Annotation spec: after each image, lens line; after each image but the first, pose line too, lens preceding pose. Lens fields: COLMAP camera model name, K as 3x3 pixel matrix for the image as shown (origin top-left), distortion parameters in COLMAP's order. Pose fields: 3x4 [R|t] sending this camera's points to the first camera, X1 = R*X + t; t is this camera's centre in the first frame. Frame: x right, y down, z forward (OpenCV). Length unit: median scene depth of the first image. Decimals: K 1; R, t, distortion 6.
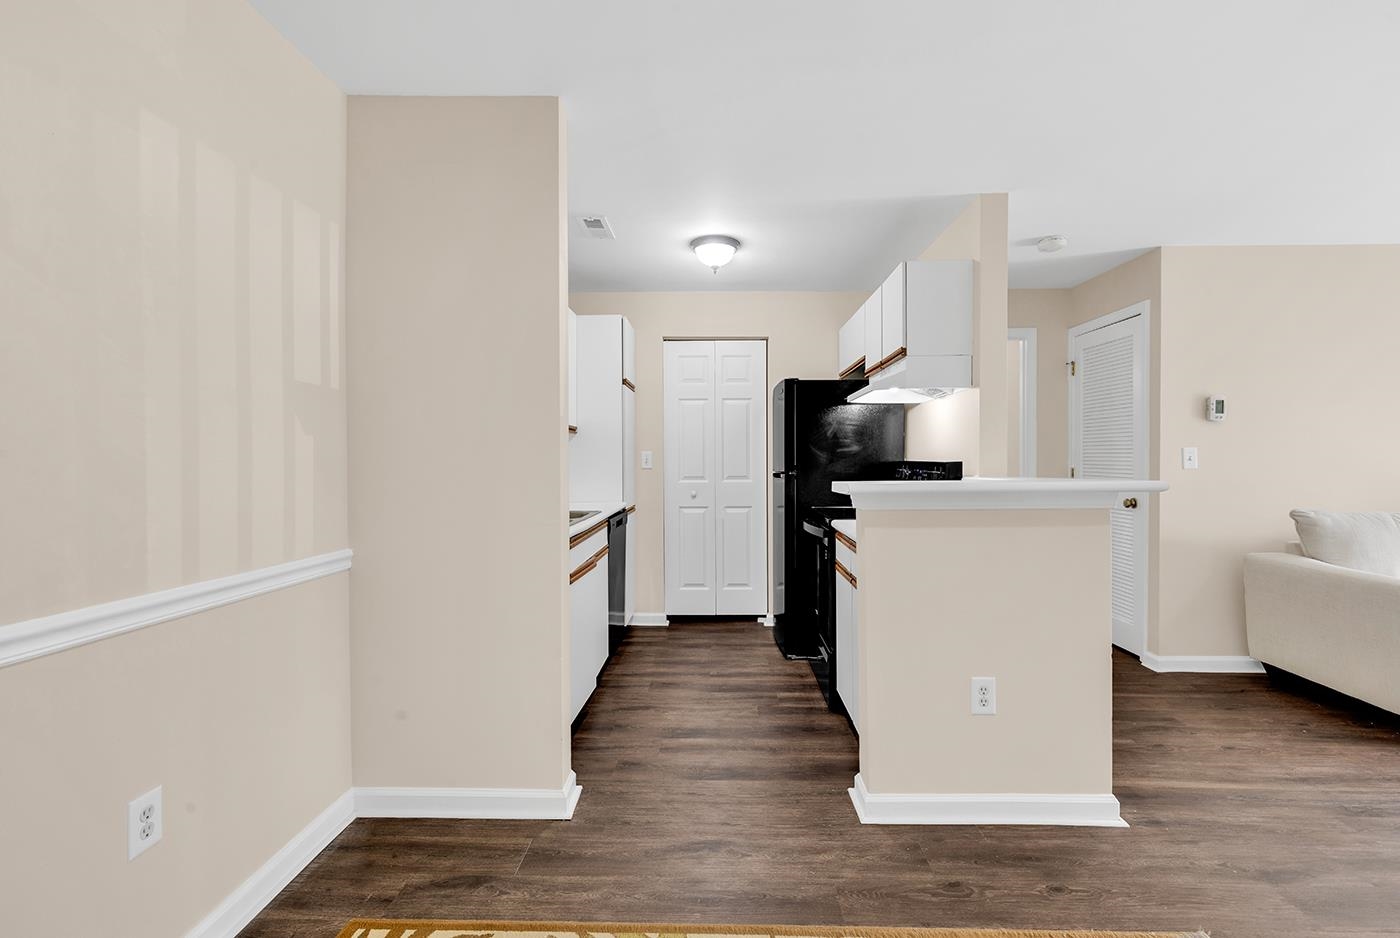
lens RADIAL K [[633.3, 0, 700.0], [0, 633.3, 469.0], [0, 0, 1]] dist [0.007451, -0.000367]
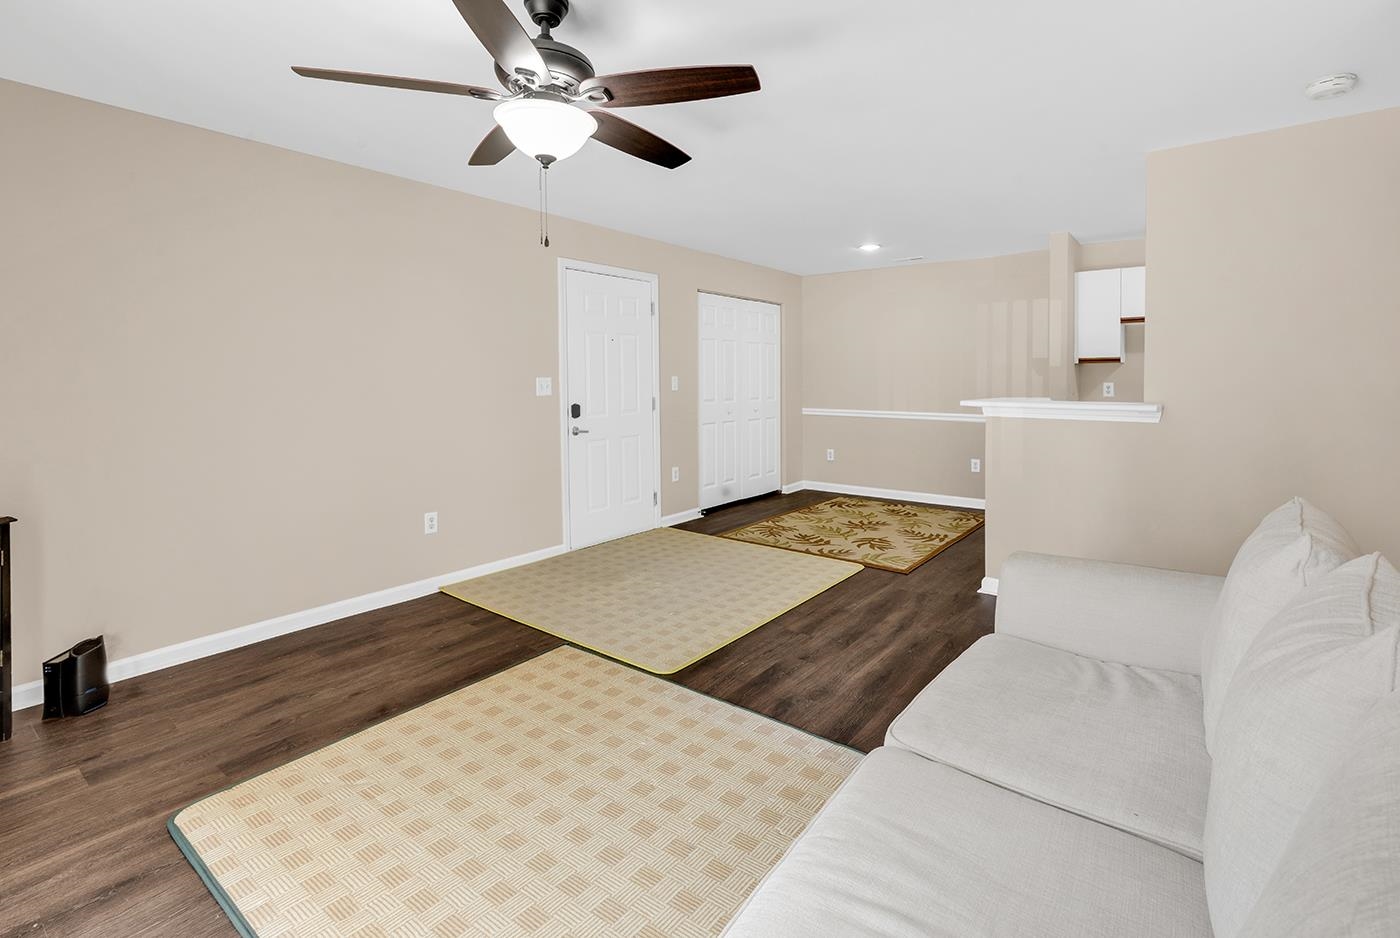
lens RADIAL K [[647.2, 0, 698.9], [0, 647.2, 396.1], [0, 0, 1]] dist [0.001657, 0.000116]
pose [[-0.603364, 0.027774, -0.796982, 2.309494], [-0.000193, 0.999388, 0.034973, -0.050075], [0.797466, 0.021255, -0.602989, 1.303998]]
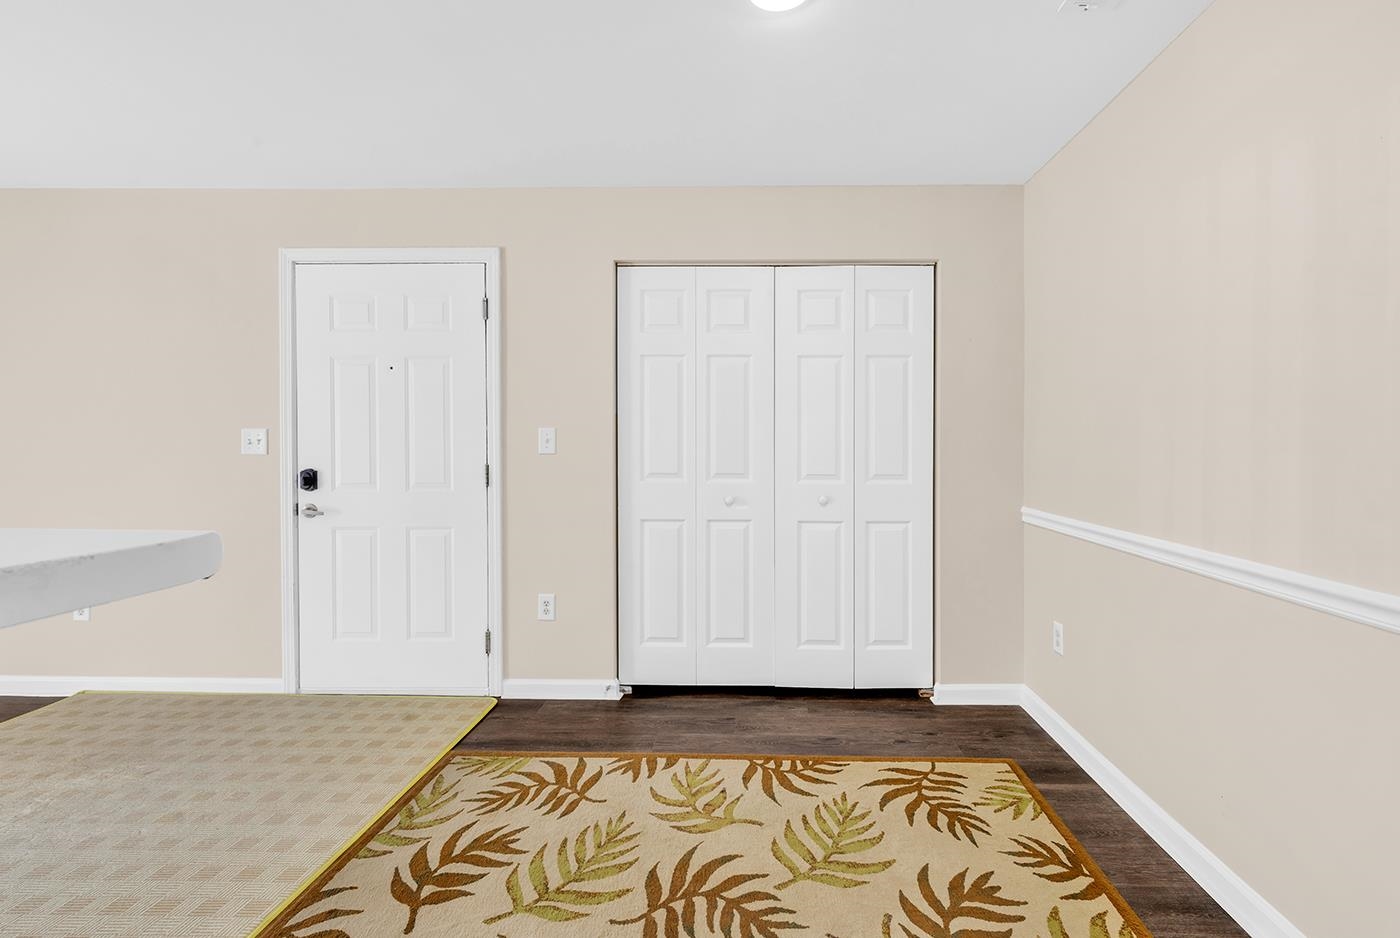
lens RADIAL K [[638.8, 0, 737.5], [0, 638.8, 448.9], [0, 0, 1]] dist [0.002563, -0.000072]
pose [[-1.000000, -0.000391, -0.000819, 0.028083], [-0.000400, 0.999936, 0.011283, -0.010226], [0.000815, 0.011283, -0.999936, 1.080474]]
